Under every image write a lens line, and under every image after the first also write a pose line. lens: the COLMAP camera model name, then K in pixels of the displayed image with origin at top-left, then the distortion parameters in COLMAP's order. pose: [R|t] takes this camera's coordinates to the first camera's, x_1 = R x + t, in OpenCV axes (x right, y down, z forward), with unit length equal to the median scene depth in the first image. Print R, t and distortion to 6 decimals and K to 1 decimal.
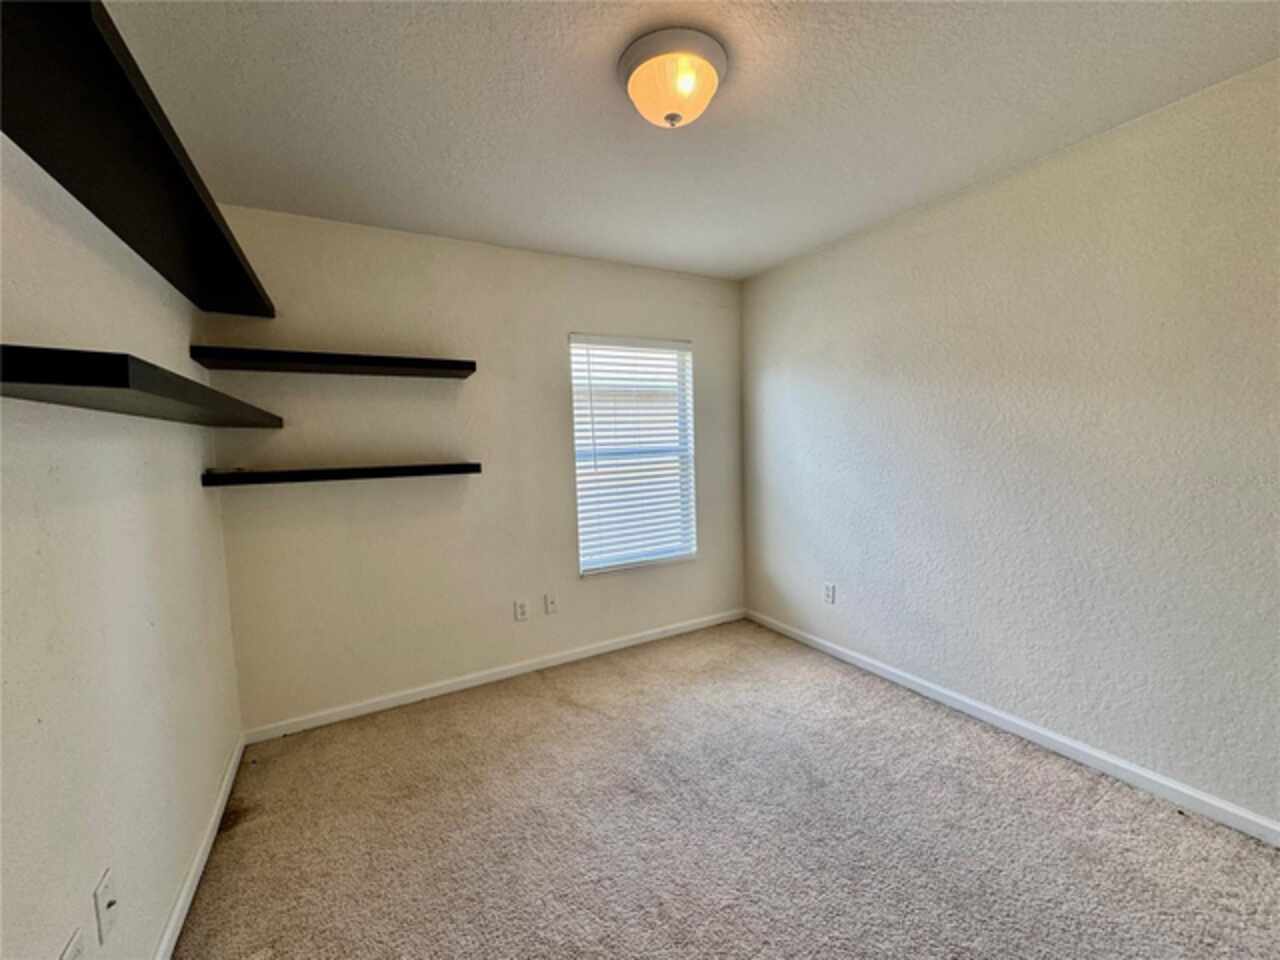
lens RADIAL K [[509.7, 0, 635.8], [0, 509.7, 480.2], [0, 0, 1]] dist [-0.001480, 0.000540]
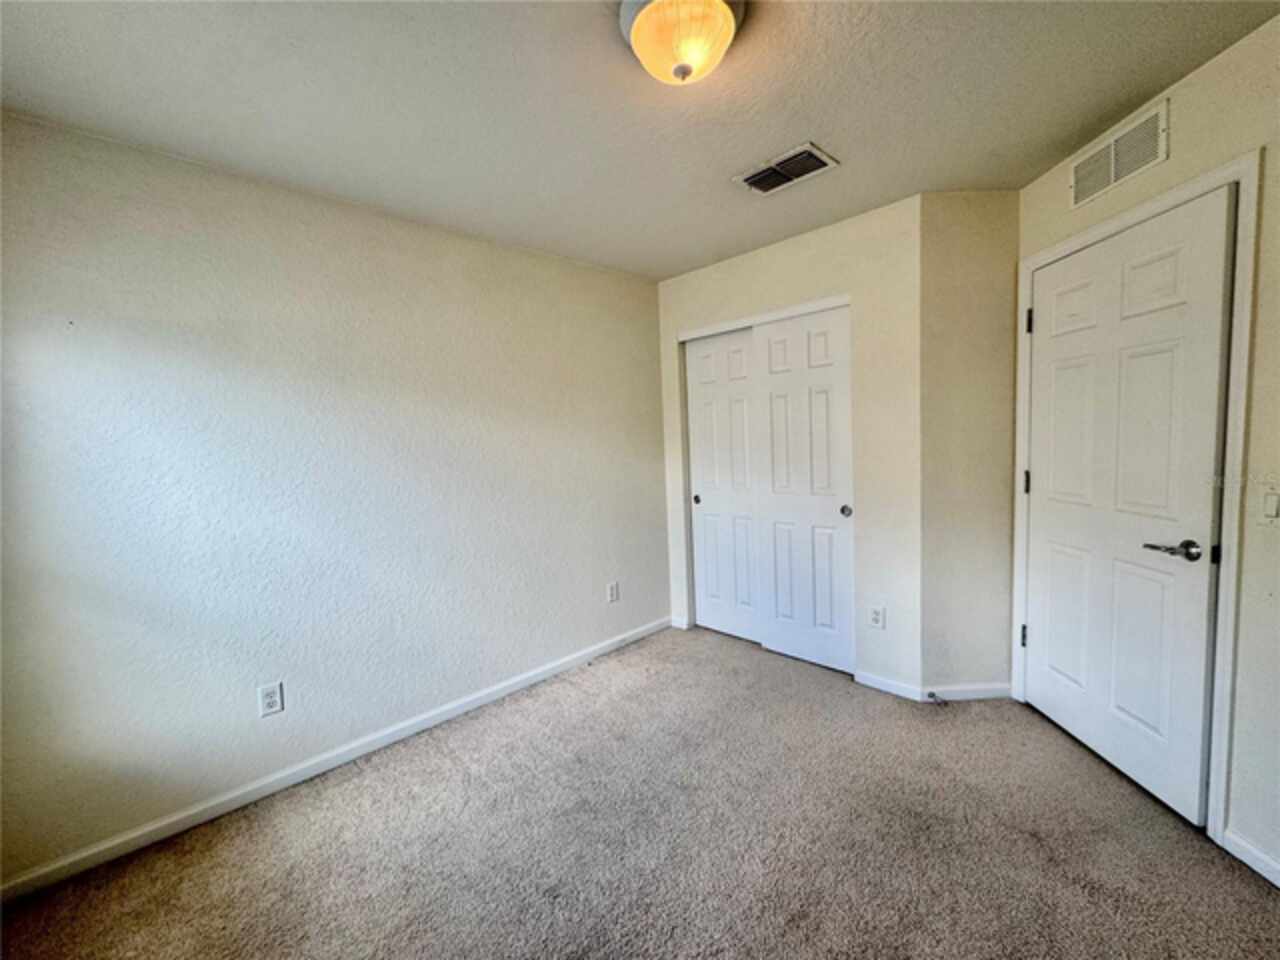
lens RADIAL K [[509.7, 0, 636.9], [0, 509.7, 479.6], [0, 0, 1]] dist [-0.001480, 0.000540]
pose [[-0.255296, -0.030903, 0.966369, -0.410816], [0.129586, 0.989378, 0.065872, -0.046975], [-0.958140, 0.142045, -0.248579, 0.742928]]
